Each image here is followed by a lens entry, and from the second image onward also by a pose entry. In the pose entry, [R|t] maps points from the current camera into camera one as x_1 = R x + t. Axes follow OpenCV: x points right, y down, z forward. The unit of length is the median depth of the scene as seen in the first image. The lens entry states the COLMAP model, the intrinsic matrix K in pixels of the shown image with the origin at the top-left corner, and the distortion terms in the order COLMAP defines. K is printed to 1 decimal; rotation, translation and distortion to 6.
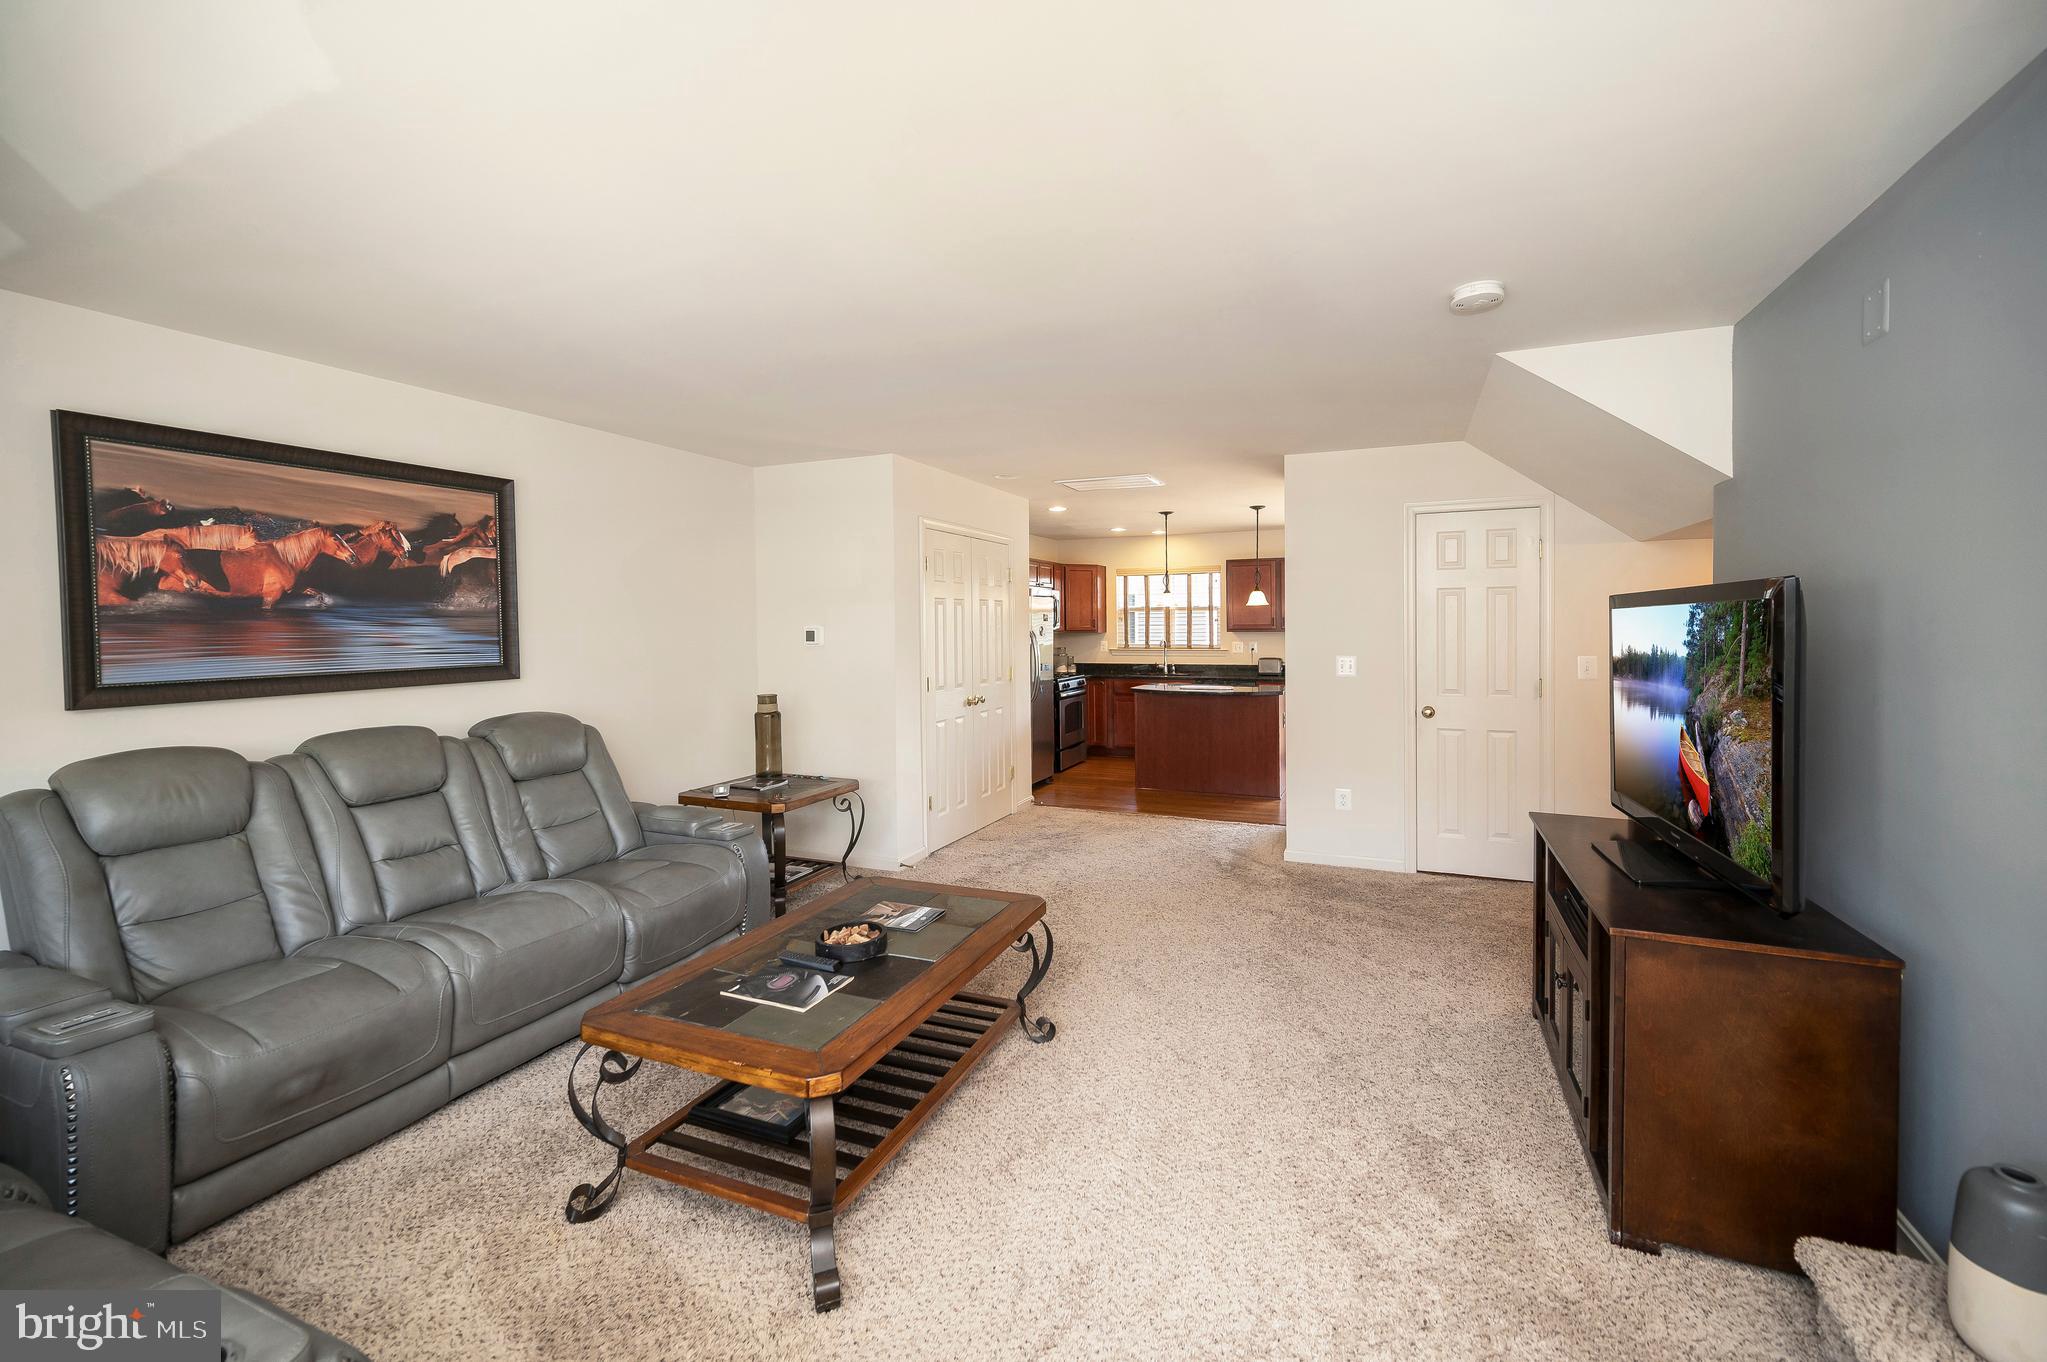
lens RADIAL K [[824.9, 0, 1025.6], [0, 824.9, 647.9], [0, 0, 1]] dist [-0.003049, -0.000272]
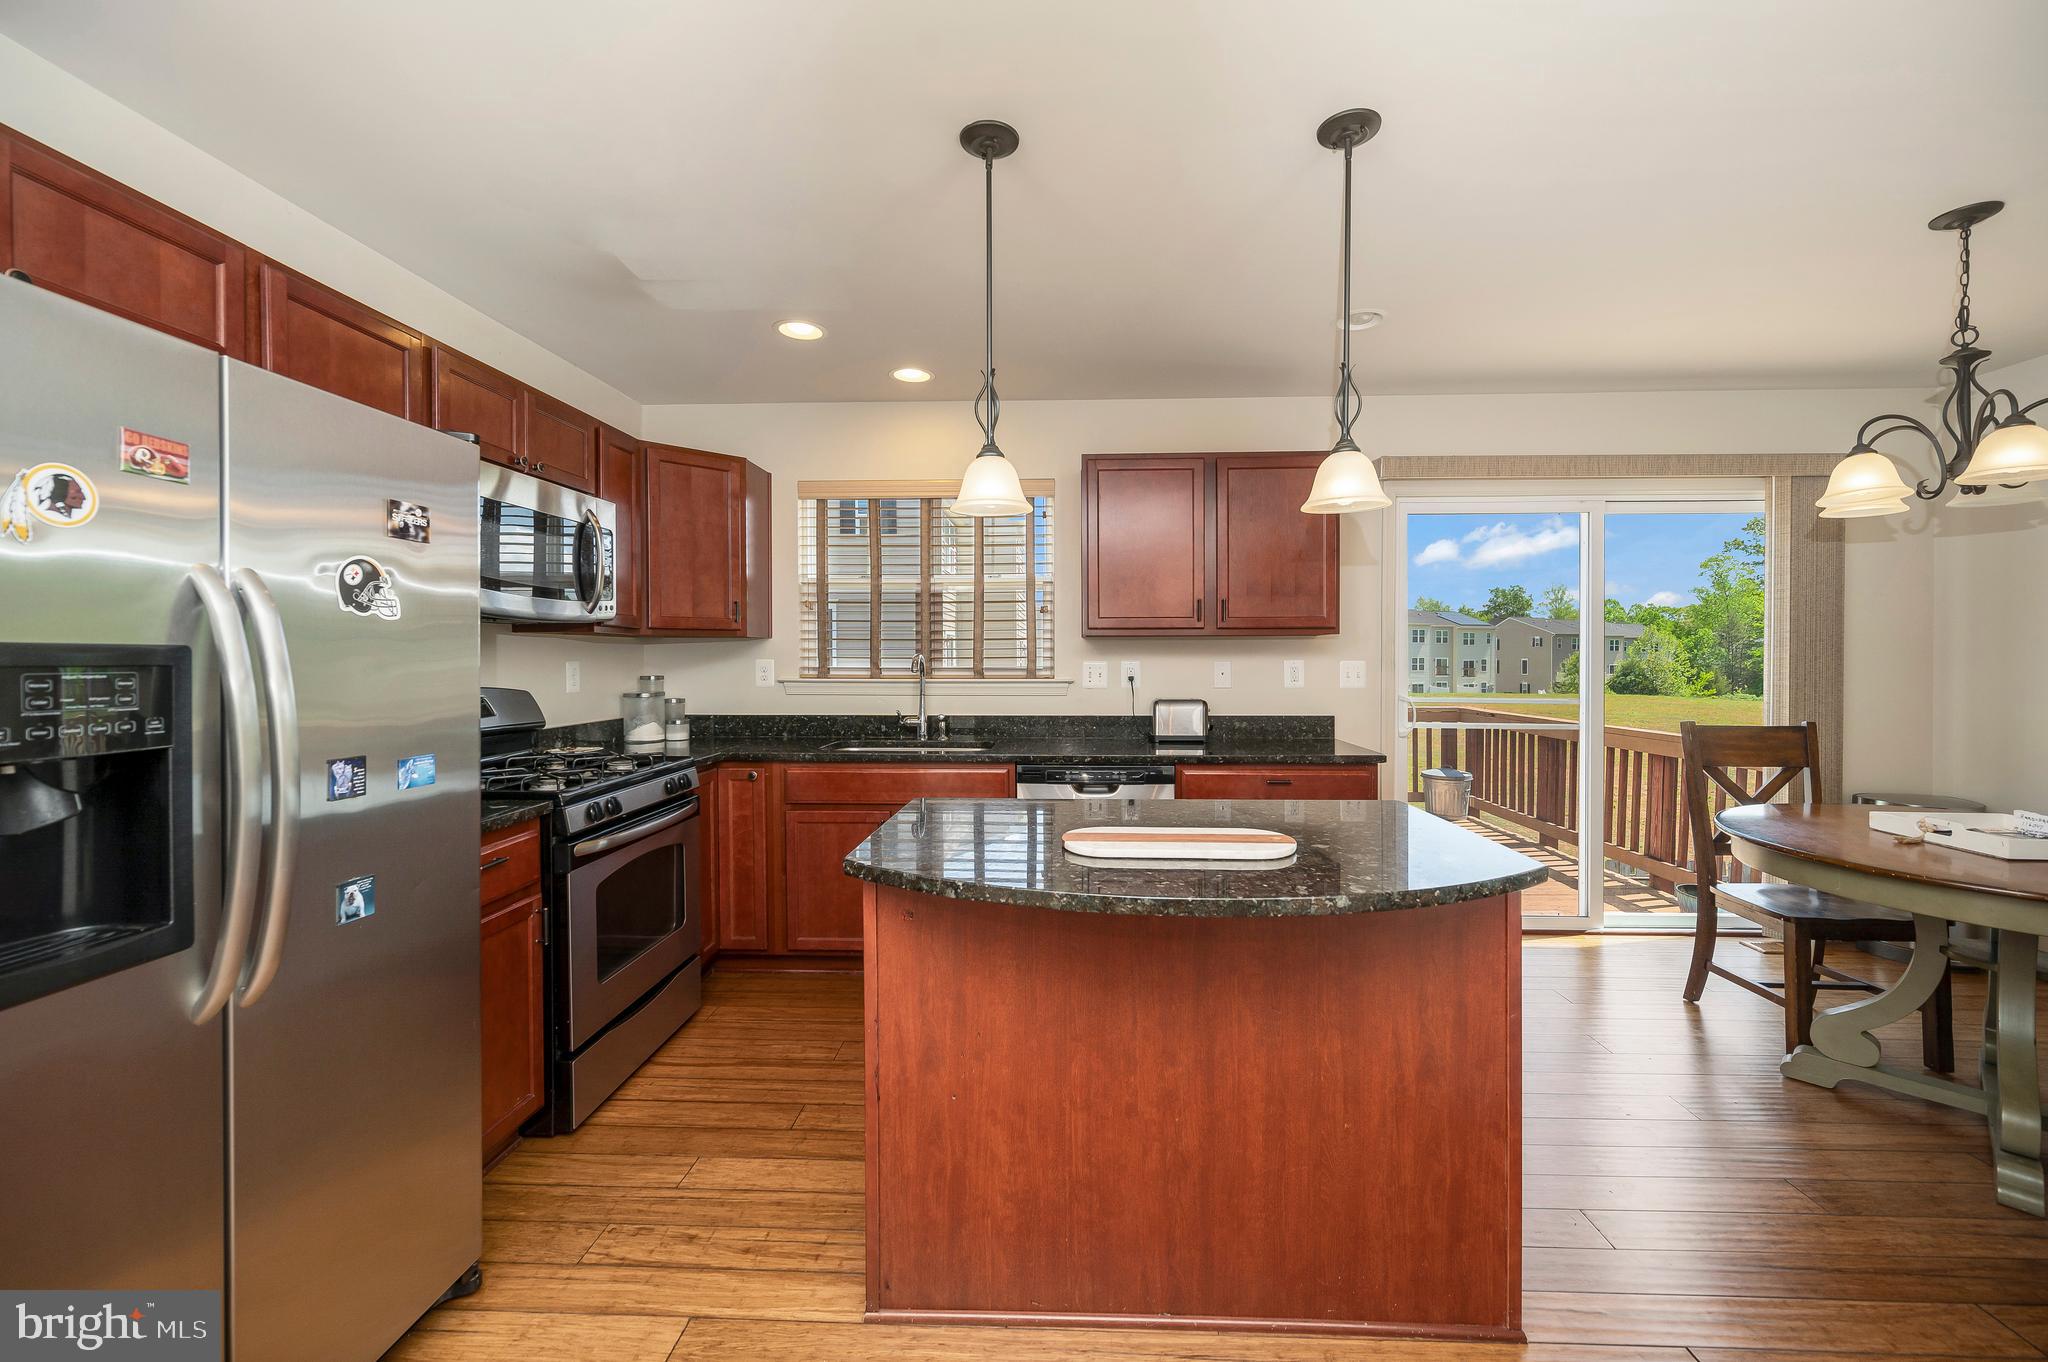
lens RADIAL K [[817.4, 0, 1025.8], [0, 817.4, 664.5], [0, 0, 1]] dist [0.000172, 0.000018]
pose [[0.933630, -0.000363, 0.358239, 0.203144], [0.007938, 0.999775, -0.019675, 0.006730], [-0.358151, 0.021213, 0.933423, 1.696252]]
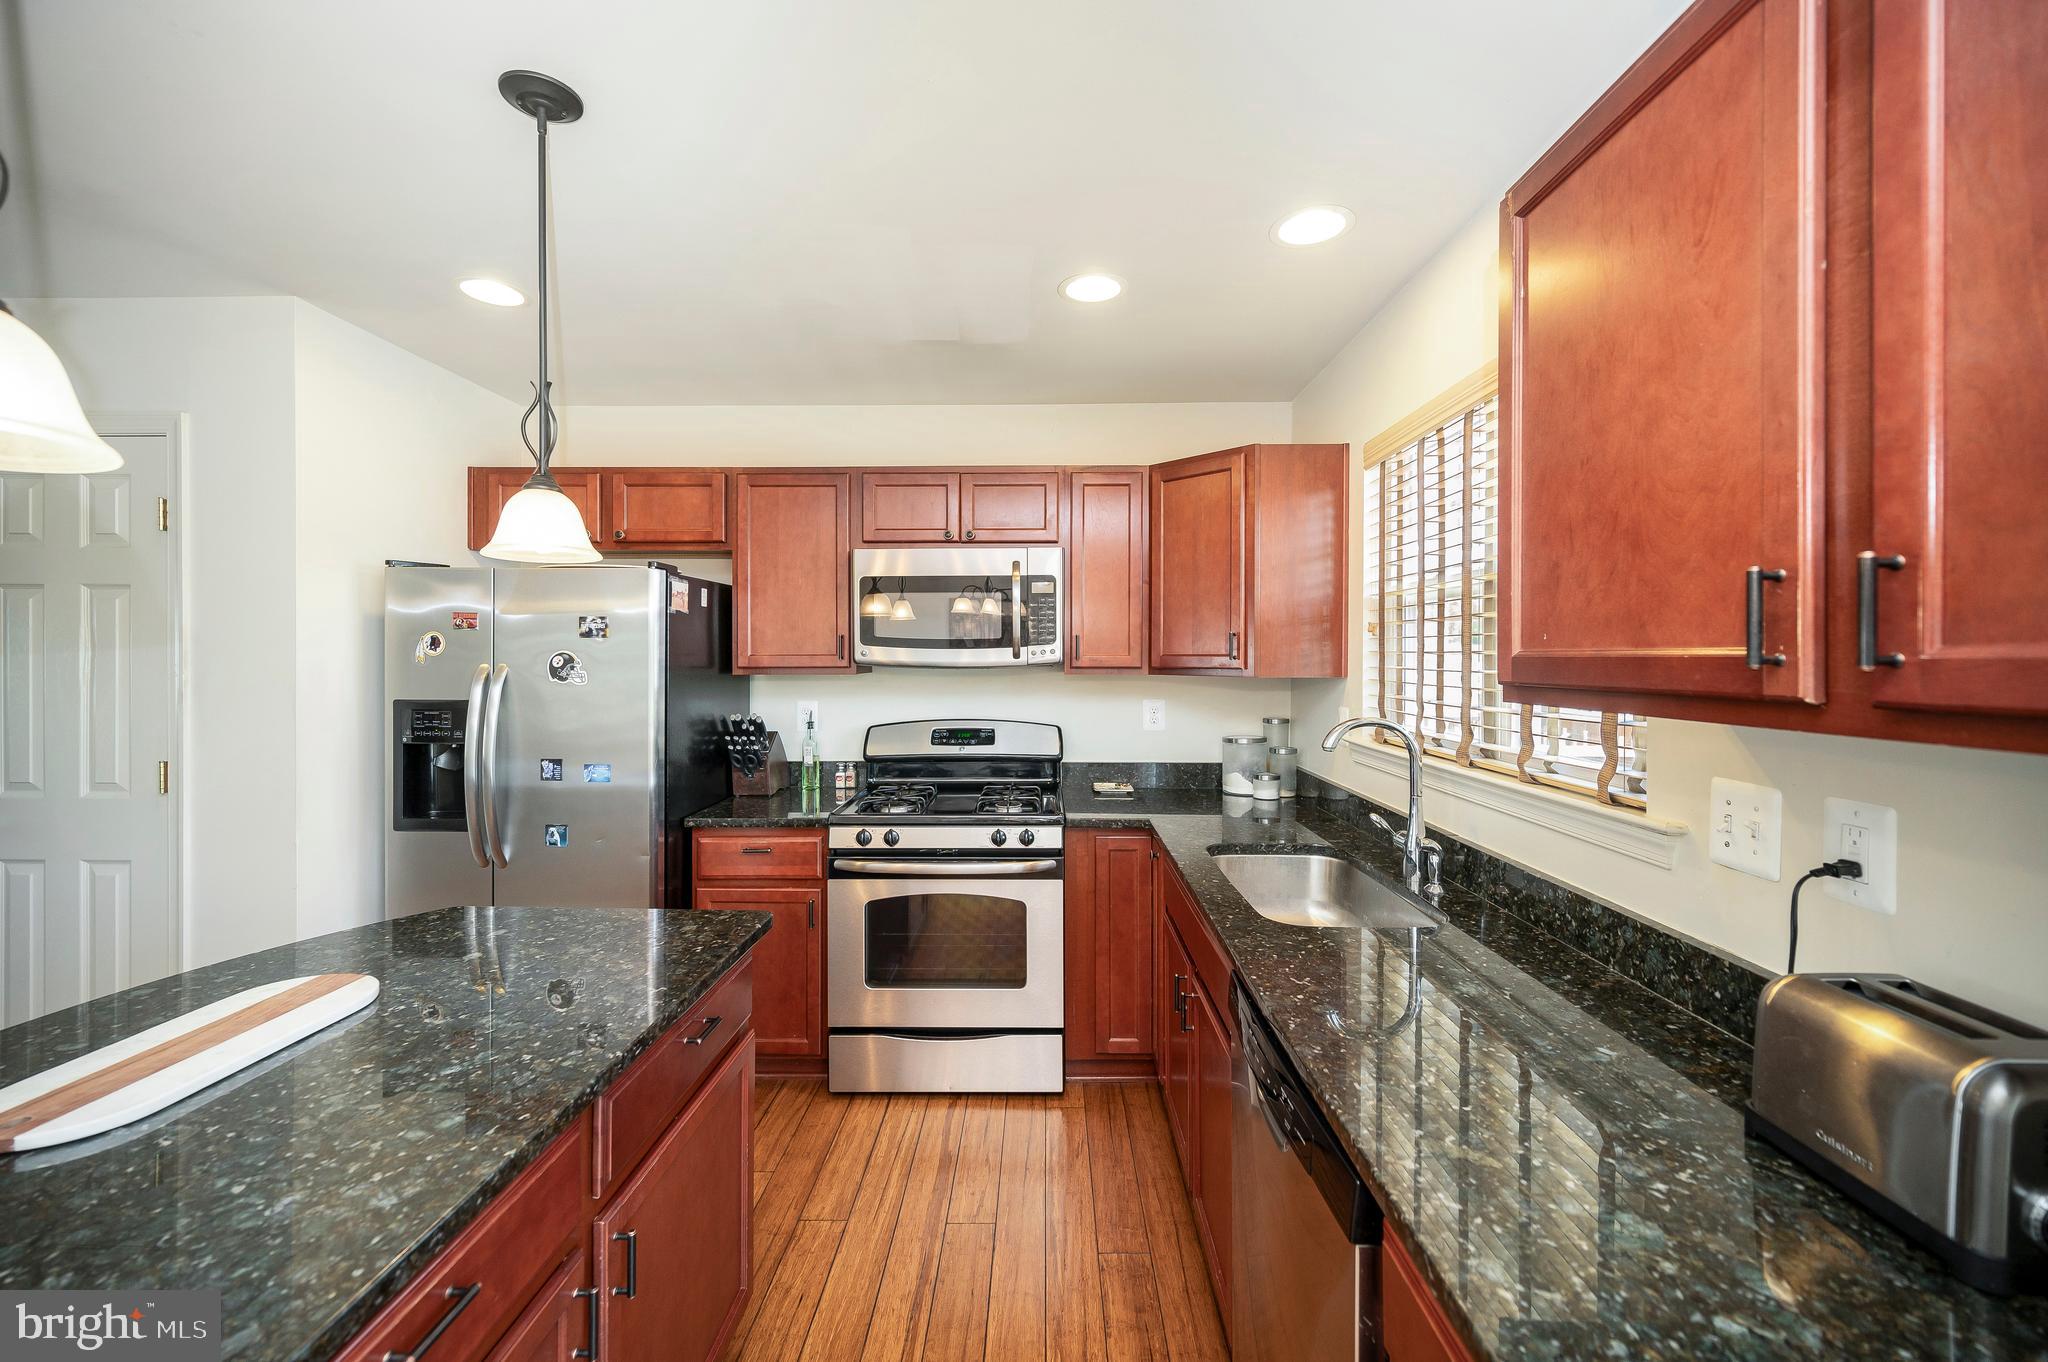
lens RADIAL K [[817.4, 0, 1025.8], [0, 817.4, 664.5], [0, 0, 1]] dist [0.000172, 0.000018]
pose [[0.394743, 0.015411, -0.918662, 0.899575], [-0.032897, 0.999455, 0.002630, -0.061684], [0.918203, 0.029183, 0.395035, 2.291285]]
